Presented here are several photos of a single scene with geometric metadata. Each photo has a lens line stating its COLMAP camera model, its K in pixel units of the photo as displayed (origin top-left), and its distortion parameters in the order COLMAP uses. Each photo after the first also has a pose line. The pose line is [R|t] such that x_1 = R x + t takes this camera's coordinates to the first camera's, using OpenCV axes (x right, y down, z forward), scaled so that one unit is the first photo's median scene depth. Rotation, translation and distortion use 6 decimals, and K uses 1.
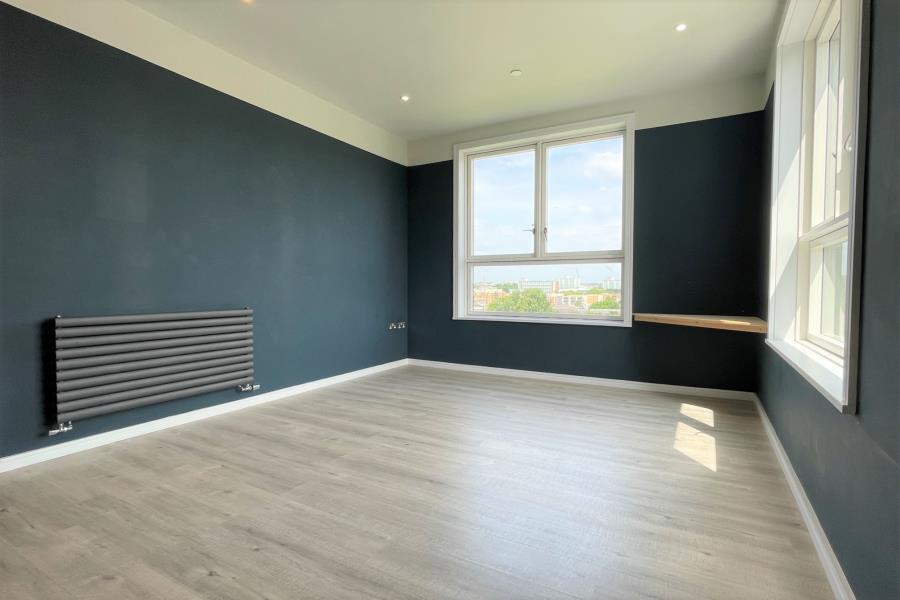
lens RADIAL K [[442.2, 0, 450.0], [0, 442.2, 300.0], [0, 0, 1]] dist [-0.000648, 0.000015]
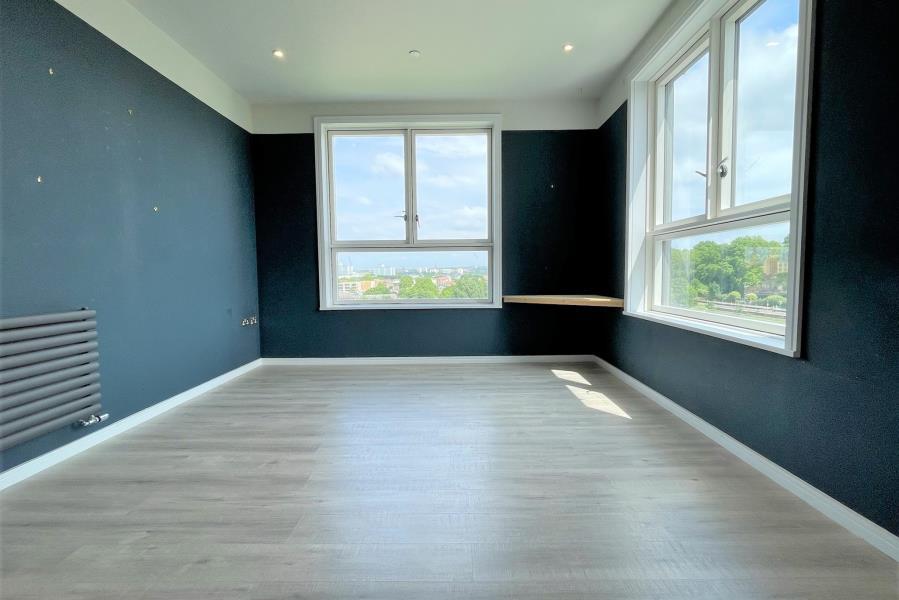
lens RADIAL K [[437.2, 0, 449.5], [0, 437.2, 300.0], [0, 0, 1]] dist [0.002178, -0.000148]
pose [[0.875369, -0.041680, 0.481656, -0.261301], [0.027382, 0.998952, 0.036679, -0.003972], [-0.482680, -0.018919, 0.875593, 0.103634]]
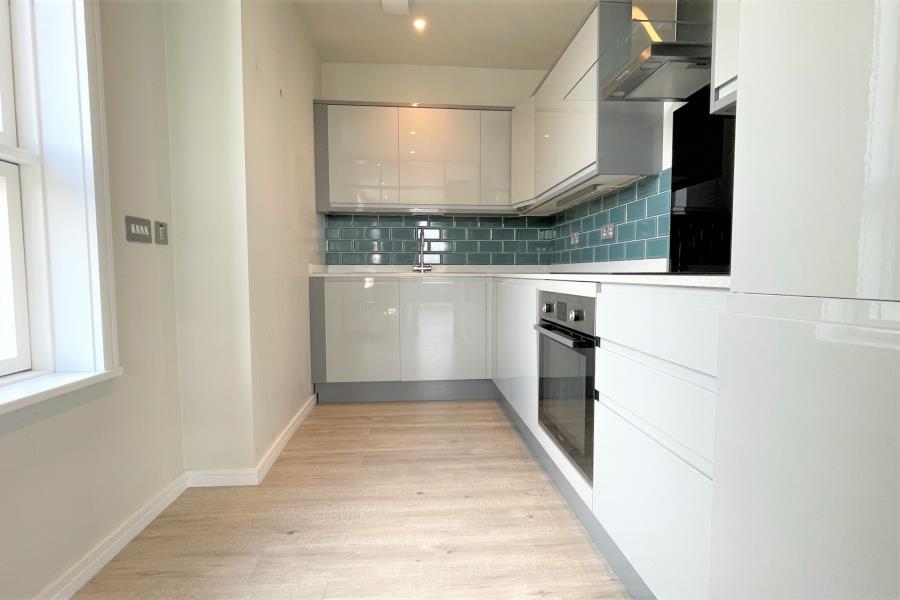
lens RADIAL K [[418.8, 0, 450.0], [0, 418.8, 300.0], [0, 0, 1]] dist [-0.000965, -0.000183]
pose [[-0.819832, 0.037446, -0.571379, 0.074375], [-0.016930, 0.995838, 0.089555, -0.024799], [0.572354, 0.083093, -0.815786, 1.026009]]
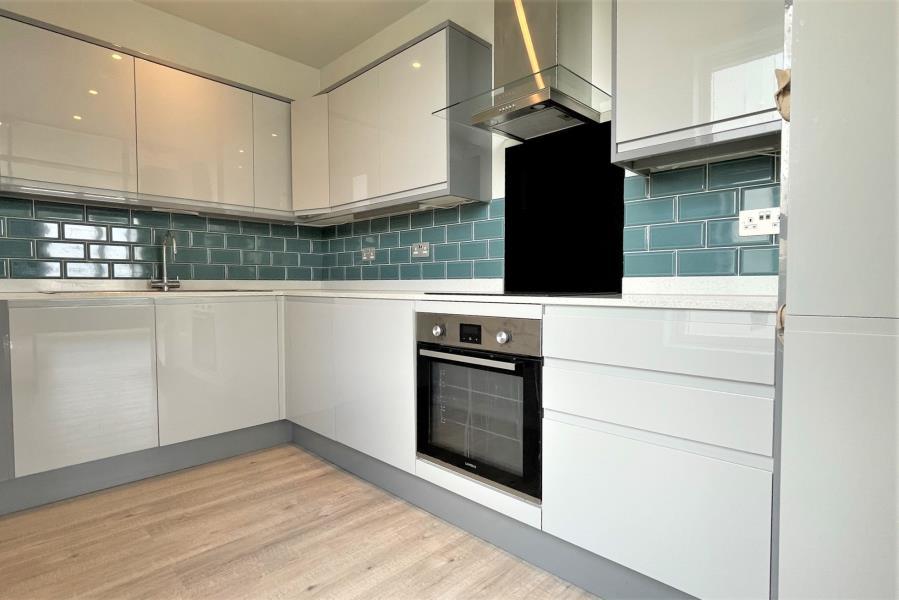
lens RADIAL K [[441.7, 0, 449.5], [0, 441.7, 300.0], [0, 0, 1]] dist [-0.000648, 0.000015]
pose [[-0.275228, 0.029661, -0.960921, 0.155100], [-0.028383, 0.998838, 0.038961, -0.026422], [0.960960, 0.037997, -0.274066, 0.856051]]
